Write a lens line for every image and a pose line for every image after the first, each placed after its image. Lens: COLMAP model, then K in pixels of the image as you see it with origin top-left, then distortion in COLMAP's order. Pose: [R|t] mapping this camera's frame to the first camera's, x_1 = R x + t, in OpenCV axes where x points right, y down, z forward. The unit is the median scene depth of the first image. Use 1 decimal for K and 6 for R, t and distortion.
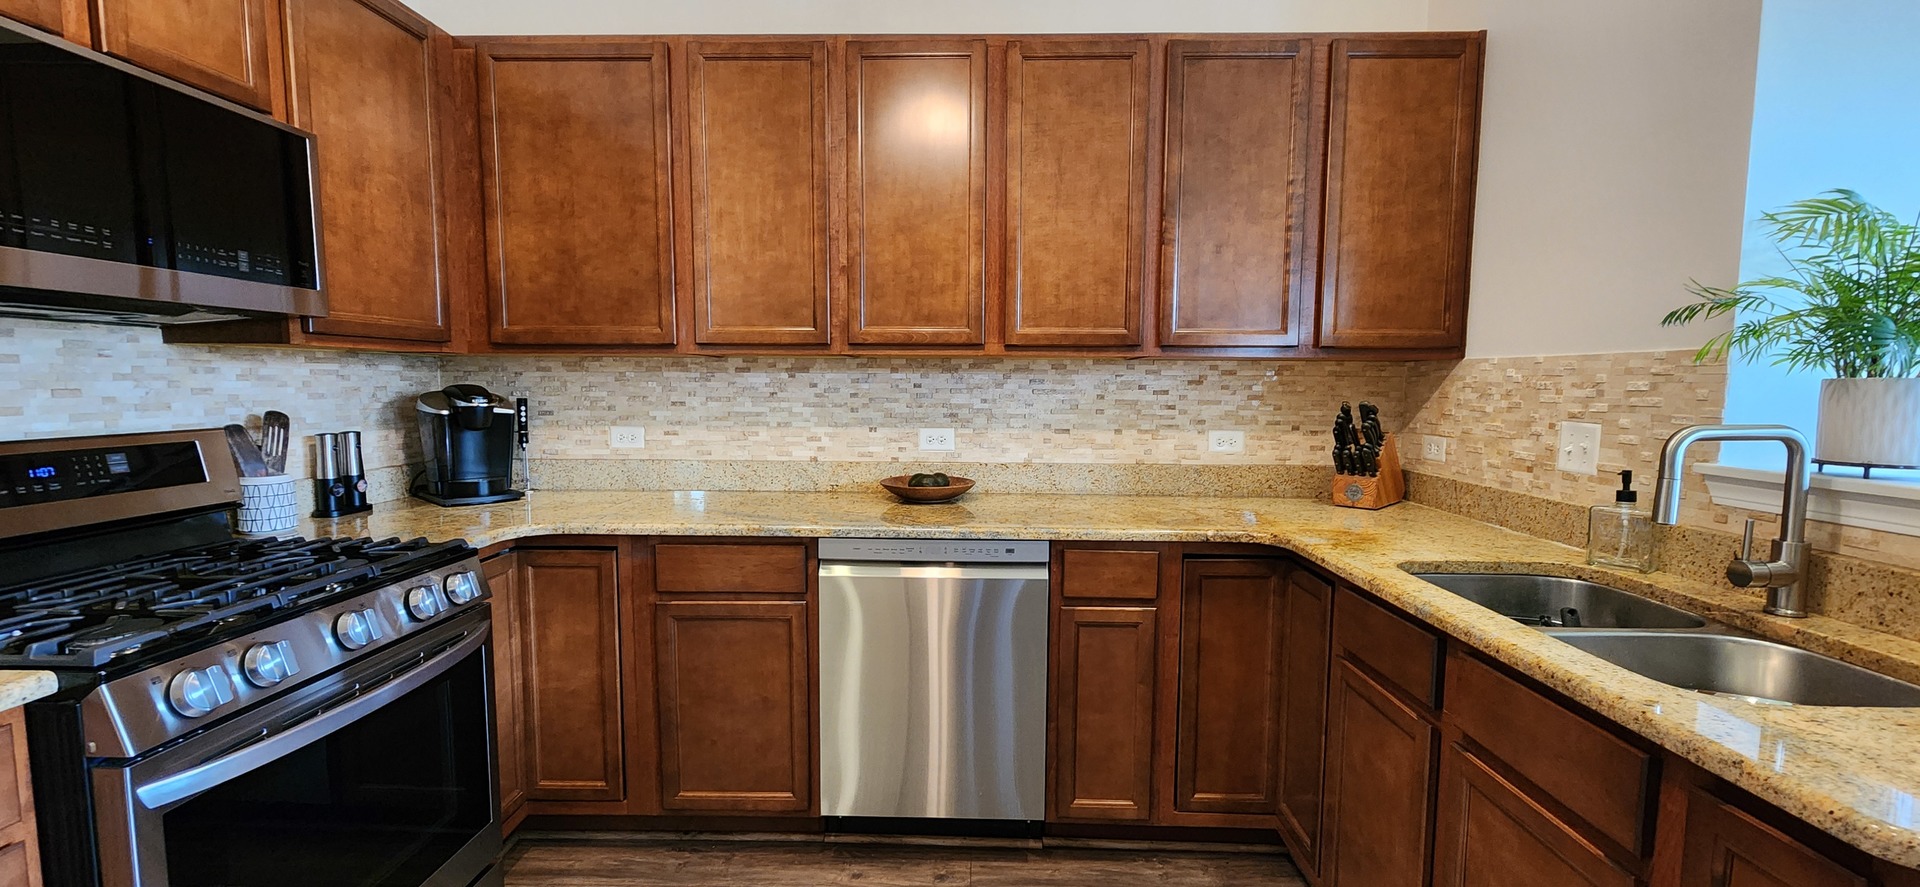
lens RADIAL K [[777.9, 0, 967.0], [0, 777.9, 448.9], [0, 0, 1]] dist [-0.003041, -0.000599]
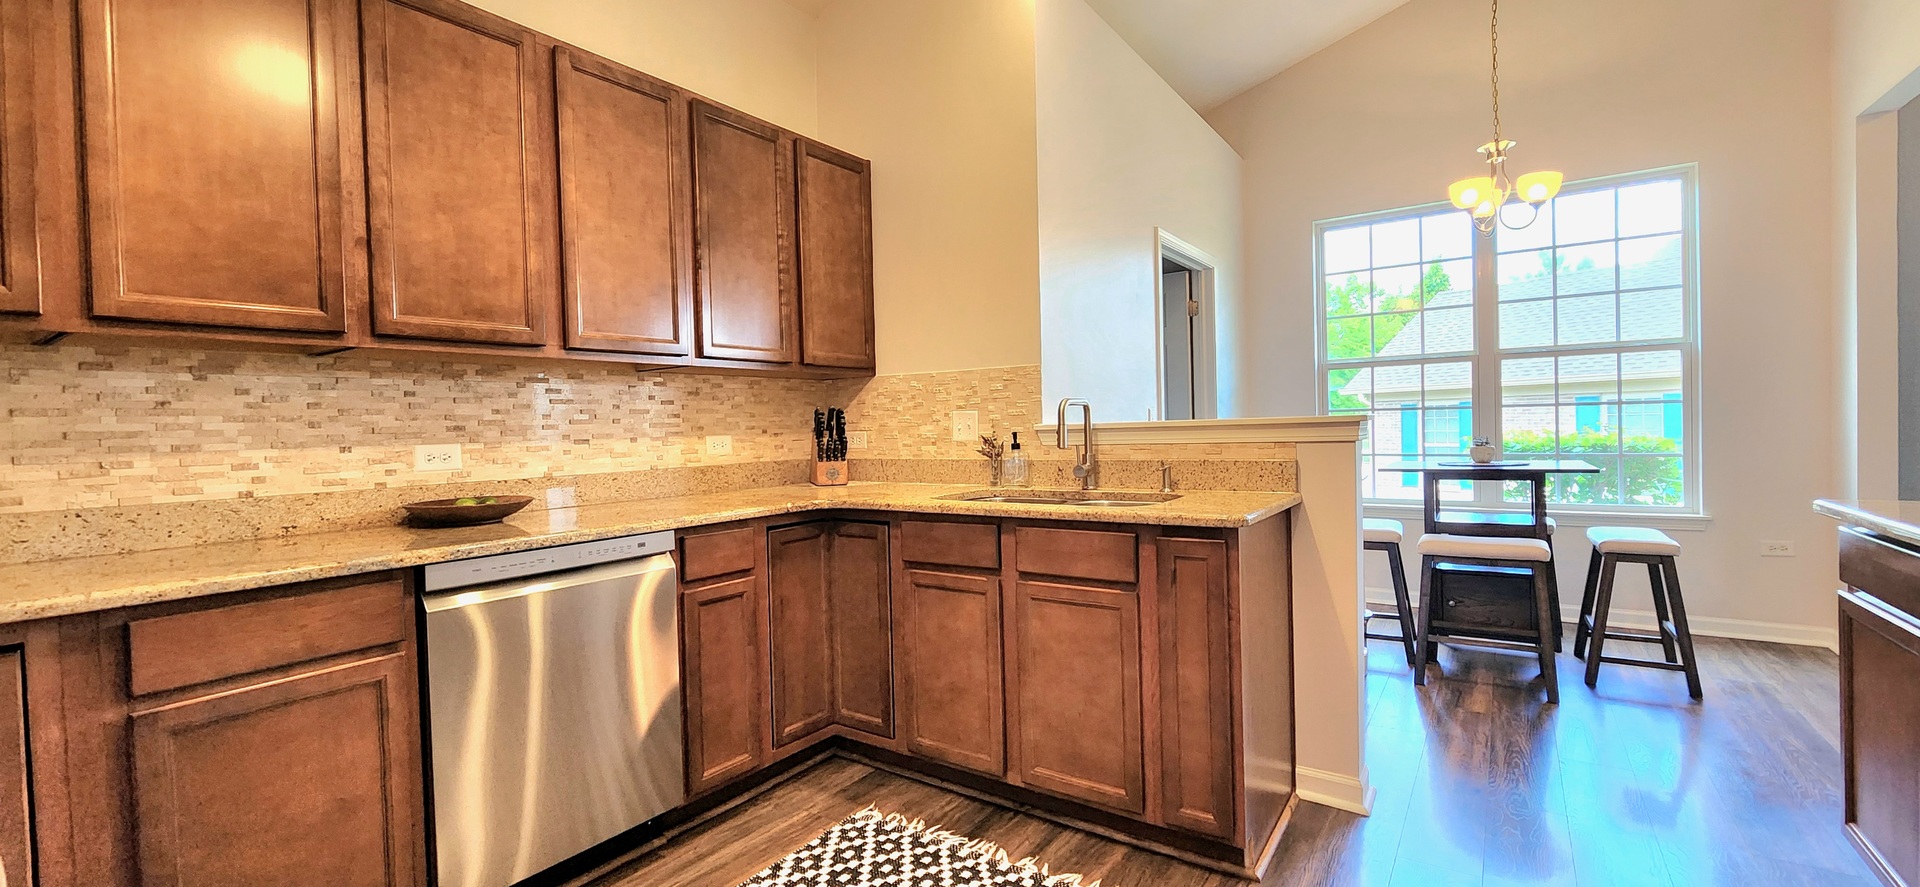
lens RADIAL K [[777.9, 0, 960.9], [0, 777.9, 435.4], [0, 0, 1]] dist [-0.003041, -0.000599]
pose [[0.549220, -0.032167, 0.835058, -0.507769], [0.102319, 0.994329, -0.028993, 0.054966], [-0.829390, 0.101366, 0.549397, 0.072495]]
